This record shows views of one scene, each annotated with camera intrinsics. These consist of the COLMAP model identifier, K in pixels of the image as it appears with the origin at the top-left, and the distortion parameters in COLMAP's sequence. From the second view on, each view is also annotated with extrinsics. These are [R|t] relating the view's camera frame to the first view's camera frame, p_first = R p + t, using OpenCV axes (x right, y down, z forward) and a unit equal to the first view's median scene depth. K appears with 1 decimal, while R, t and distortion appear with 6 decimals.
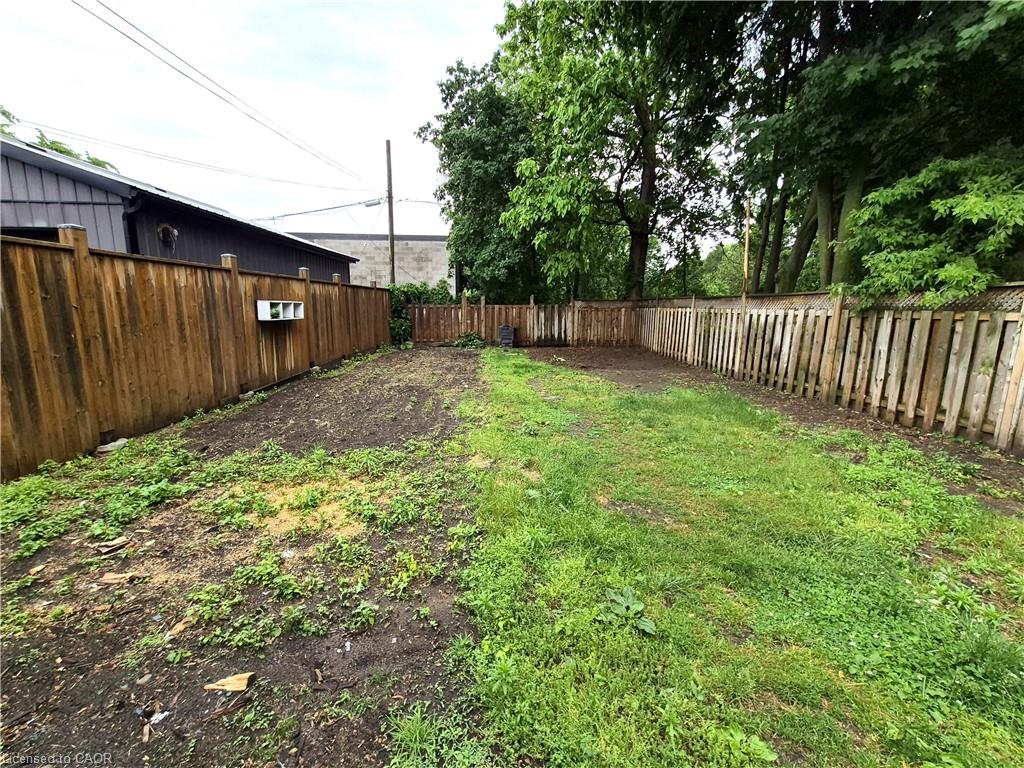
lens RADIAL K [[456.1, 0, 512.0], [0, 456.1, 384.0], [0, 0, 1]] dist [0.000874, 0.000051]
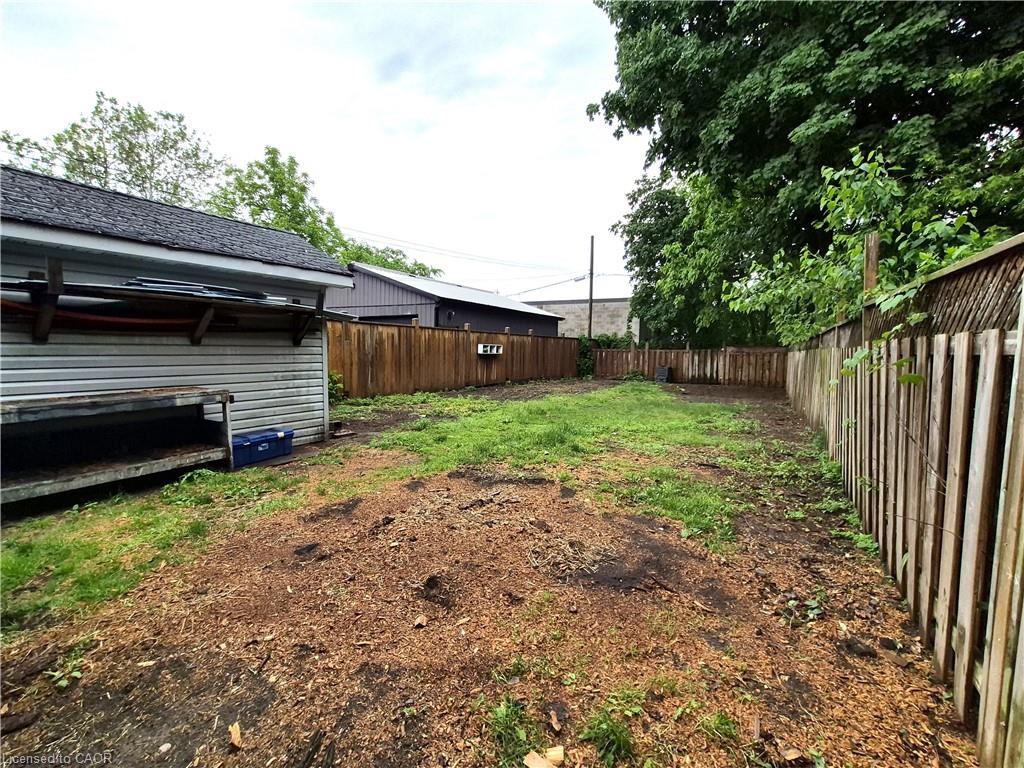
lens RADIAL K [[563.8, 0, 512.0], [0, 563.8, 384.0], [0, 0, 1]] dist [0.000506, 0.000248]
pose [[0.823718, 0.039074, -0.565652, 0.537224], [-0.107959, 0.990180, -0.088814, 0.109564], [0.556627, 0.134225, 0.819847, -0.524199]]
